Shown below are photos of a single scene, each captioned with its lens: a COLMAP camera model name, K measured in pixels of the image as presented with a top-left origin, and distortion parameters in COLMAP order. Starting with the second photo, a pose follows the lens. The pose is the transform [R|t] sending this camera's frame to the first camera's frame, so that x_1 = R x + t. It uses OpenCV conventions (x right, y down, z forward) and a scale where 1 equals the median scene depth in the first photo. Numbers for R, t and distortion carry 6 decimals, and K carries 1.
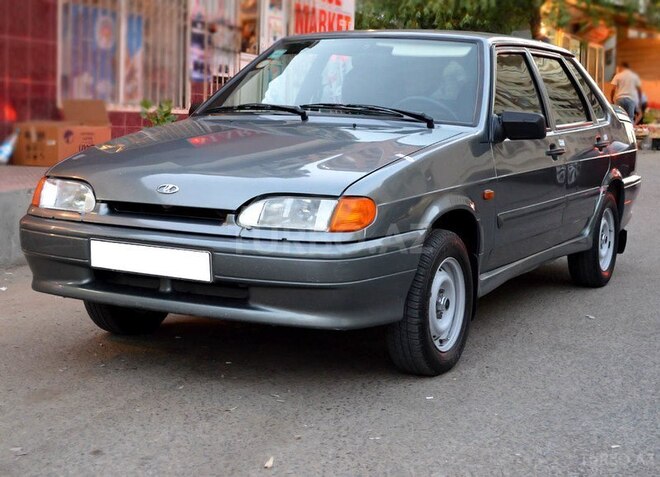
lens RADIAL K [[1301.6, 0, 330.0], [0, 1301.6, 238.5], [0, 0, 1]] dist [0.019124, 0.021326]
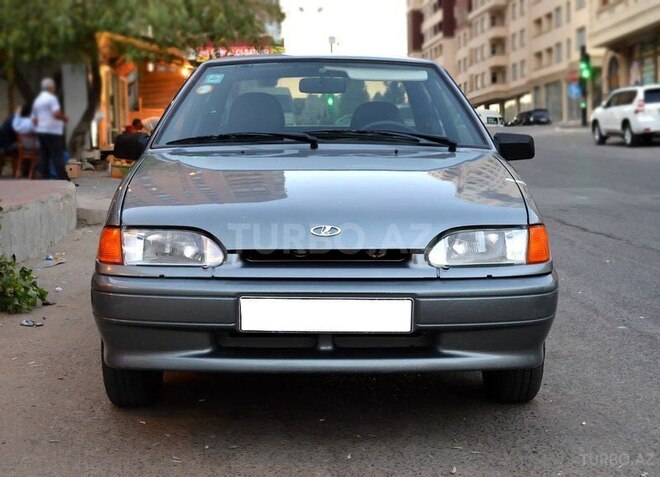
lens RADIAL K [[1109.3, 0, 330.0], [0, 1109.3, 238.5], [0, 0, 1]] dist [-0.157768, 0.017627]
pose [[0.861726, -0.075367, 0.501744, -0.478869], [0.077681, 0.996845, 0.016323, -0.043756], [-0.501391, 0.024910, 0.864862, 0.348730]]
